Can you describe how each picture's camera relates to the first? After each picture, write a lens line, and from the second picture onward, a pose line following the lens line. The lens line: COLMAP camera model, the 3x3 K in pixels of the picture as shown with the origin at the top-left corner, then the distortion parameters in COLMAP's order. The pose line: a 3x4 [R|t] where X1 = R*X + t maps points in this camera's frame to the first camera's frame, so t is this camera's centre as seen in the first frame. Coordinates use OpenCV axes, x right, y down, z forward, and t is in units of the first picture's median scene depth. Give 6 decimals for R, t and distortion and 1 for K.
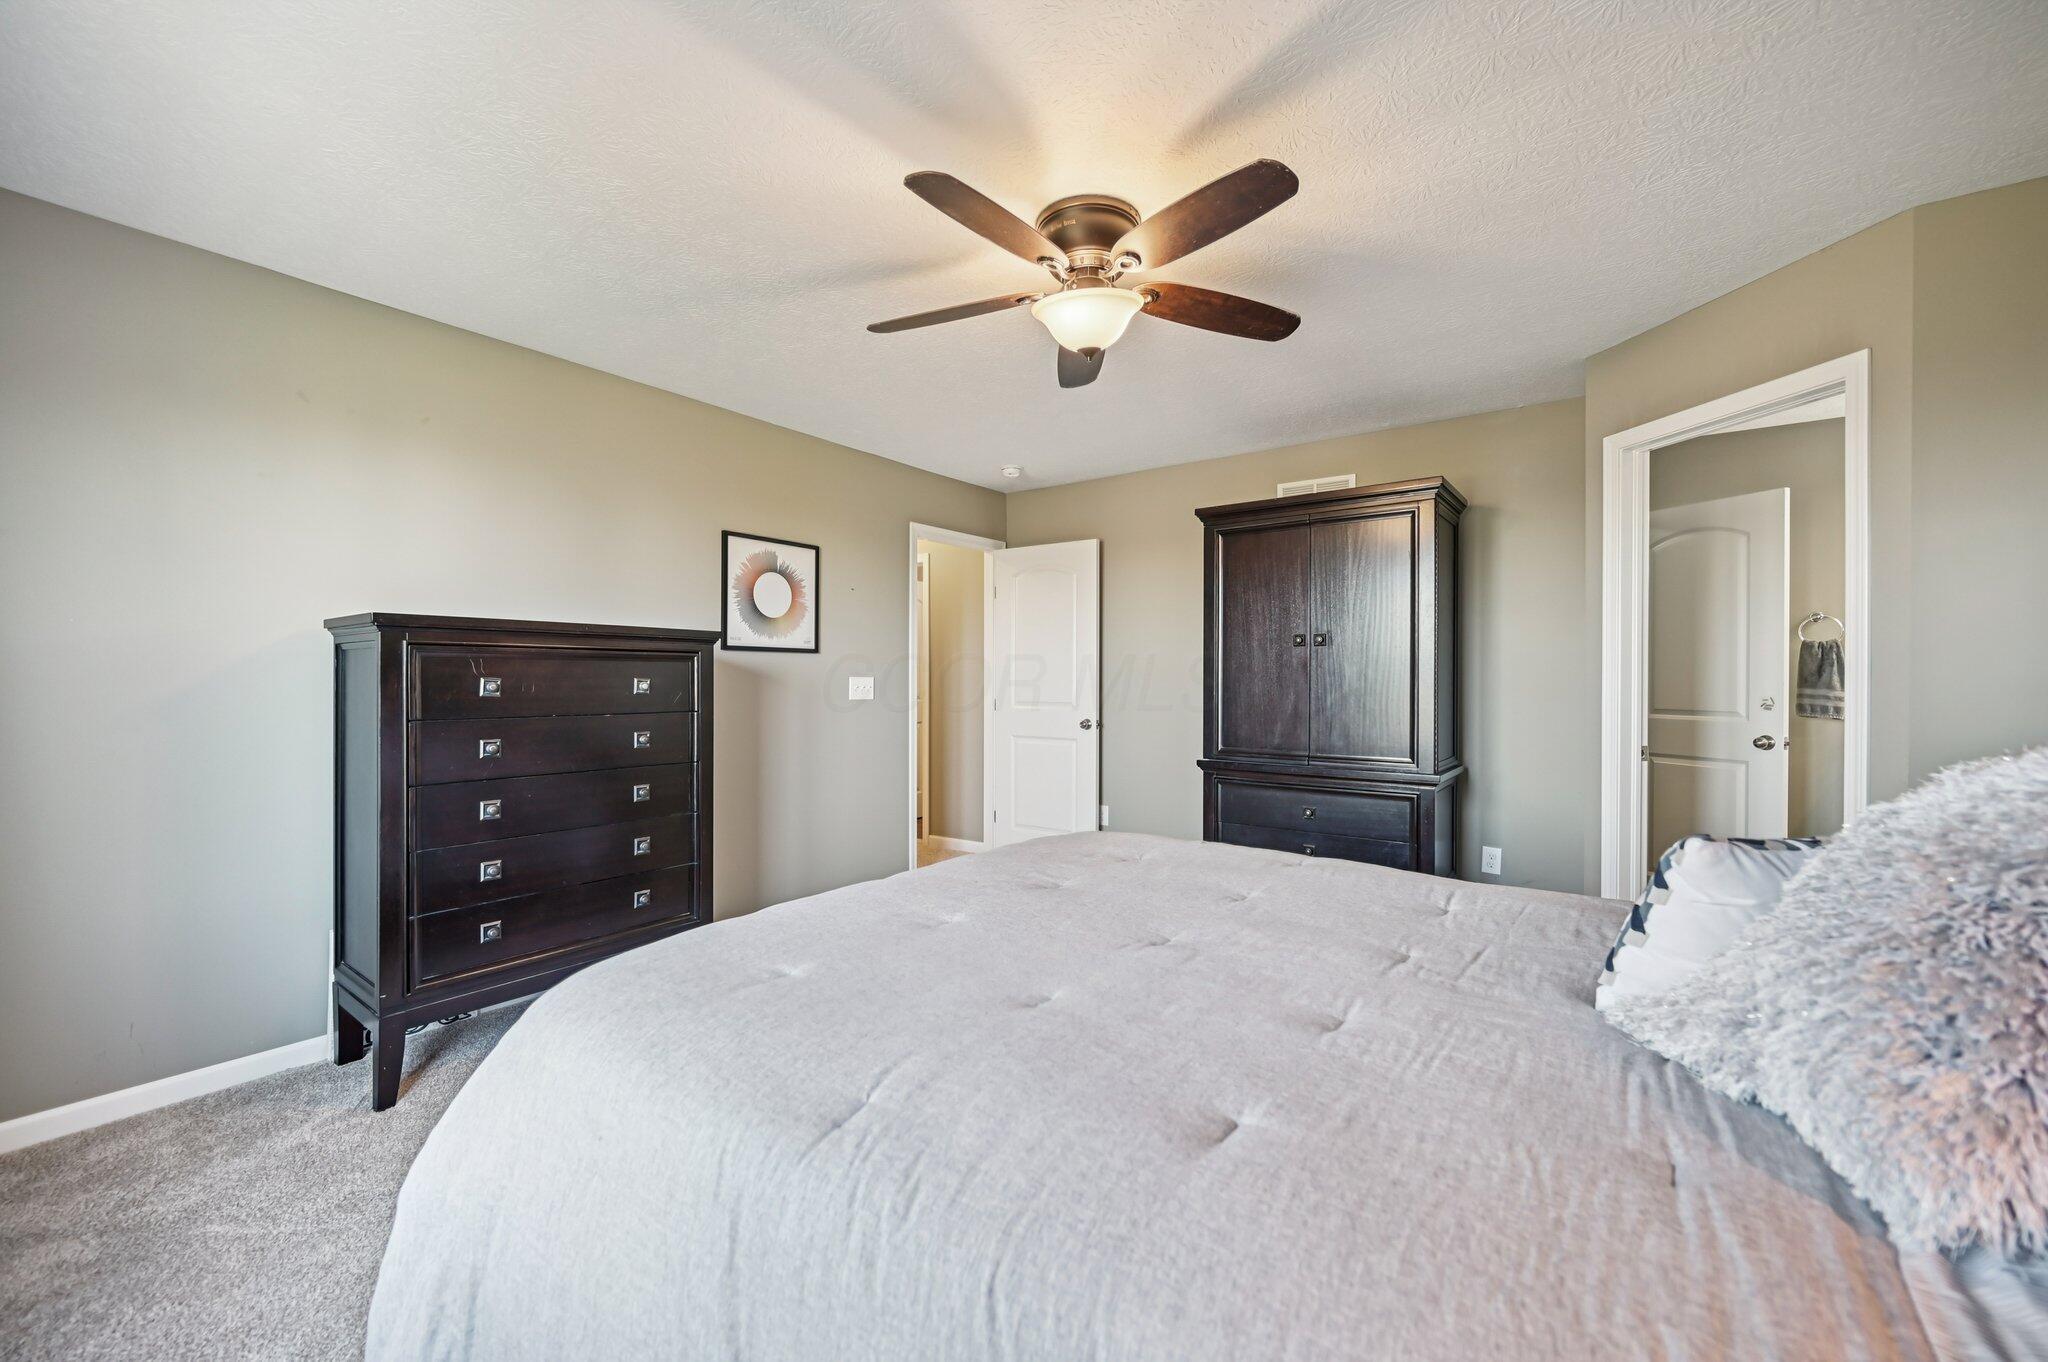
lens RADIAL K [[803.6, 0, 1024.1], [0, 803.6, 675.8], [0, 0, 1]] dist [0.000214, 0.000017]
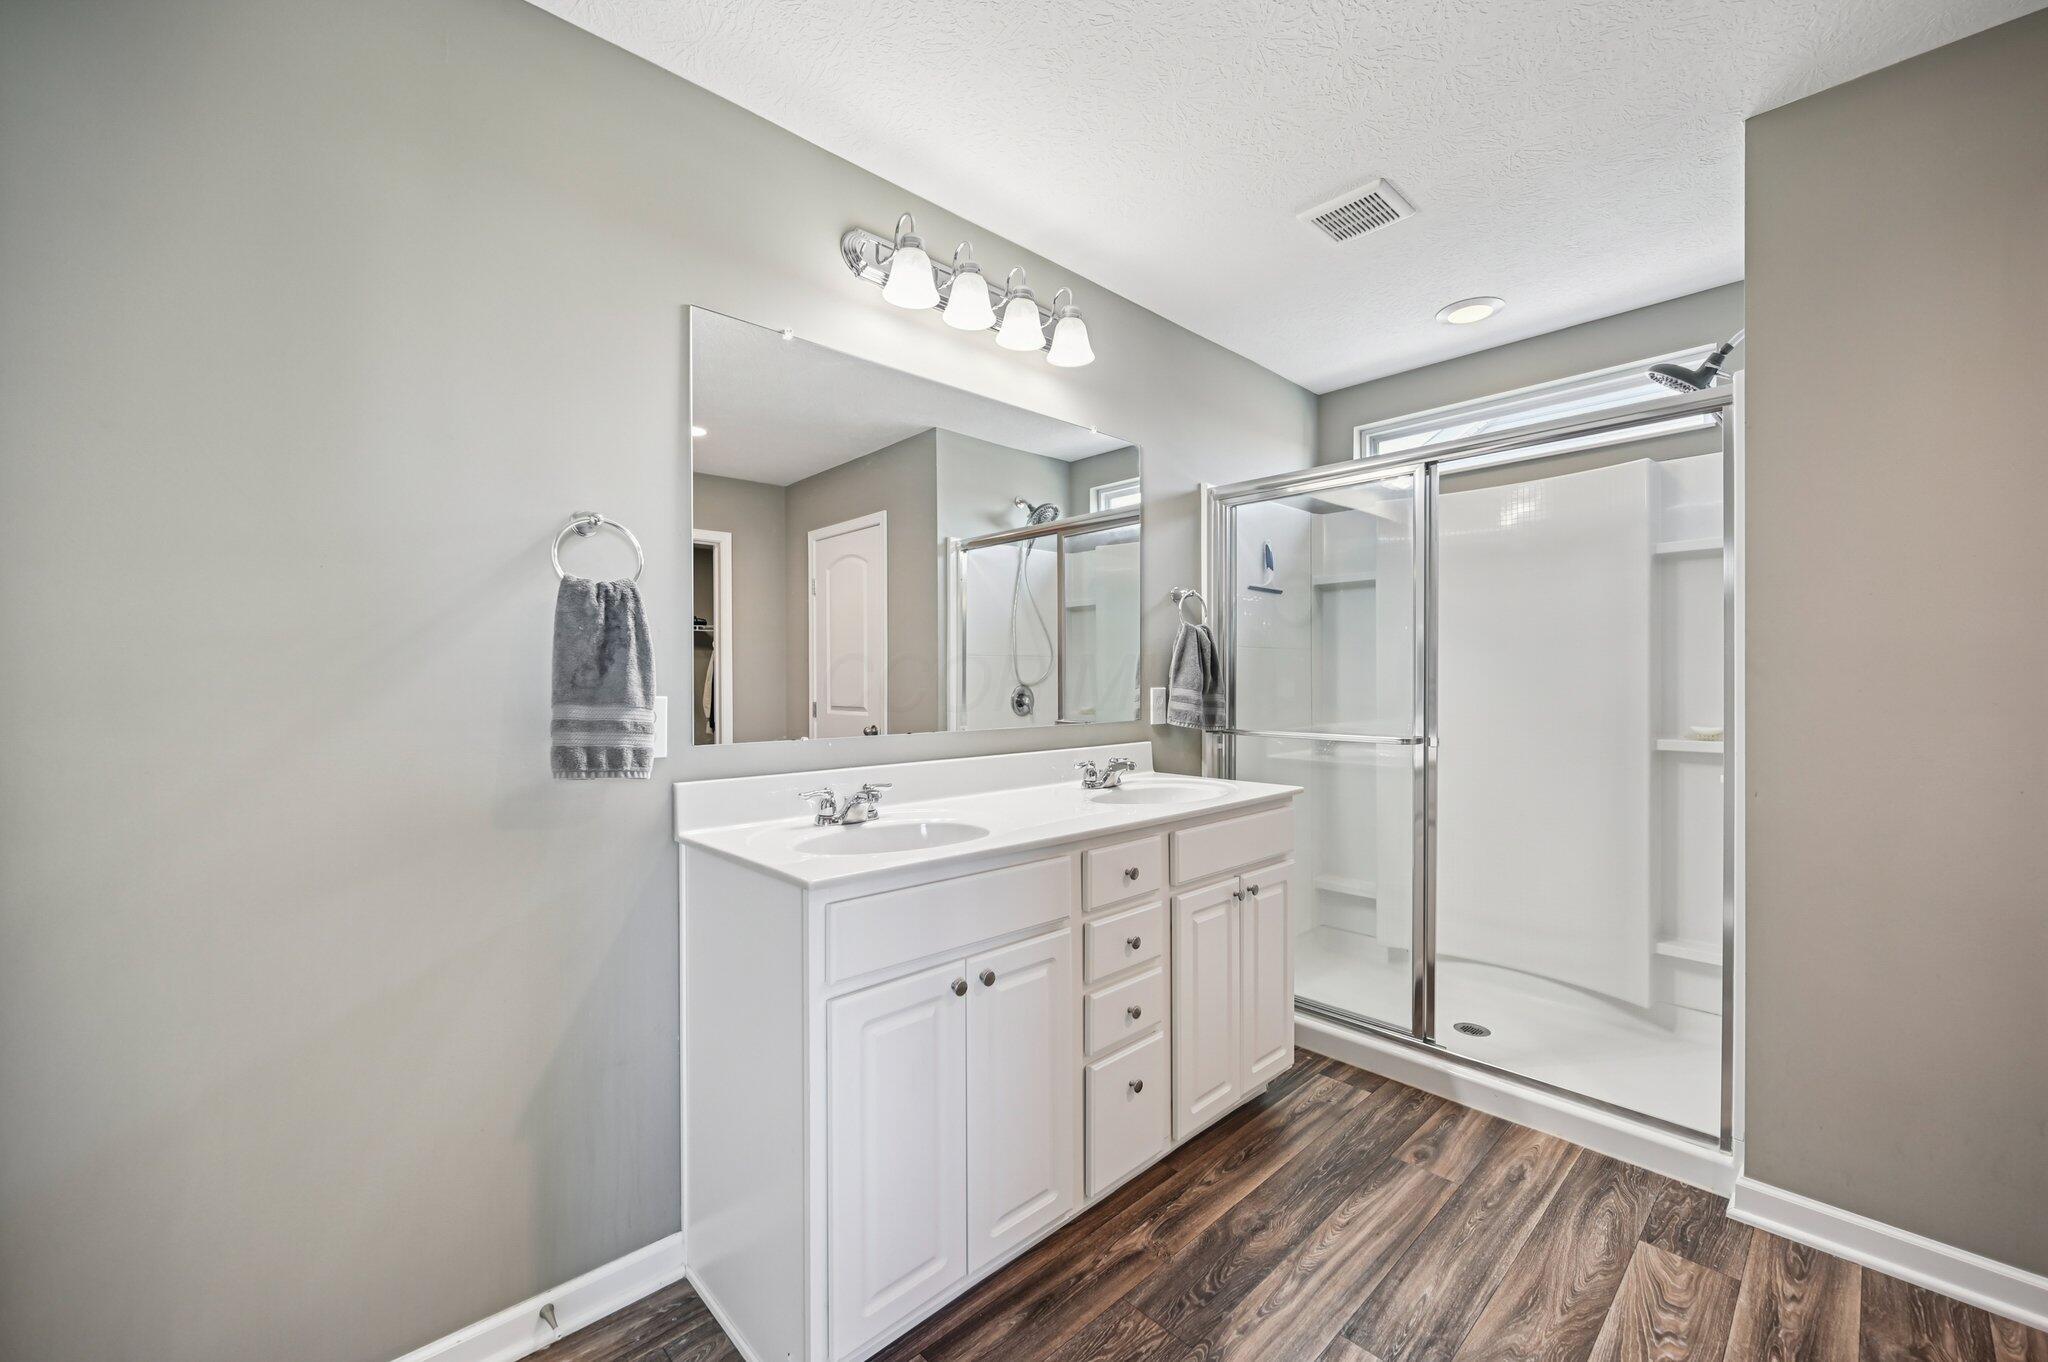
lens RADIAL K [[803.6, 0, 1023.0], [0, 803.6, 680.3], [0, 0, 1]] dist [0.000214, 0.000017]
pose [[0.143131, -0.004269, 0.989695, 0.640788], [0.006331, 0.999974, 0.003398, 0.004499], [-0.989683, 0.005780, 0.143154, 0.748561]]
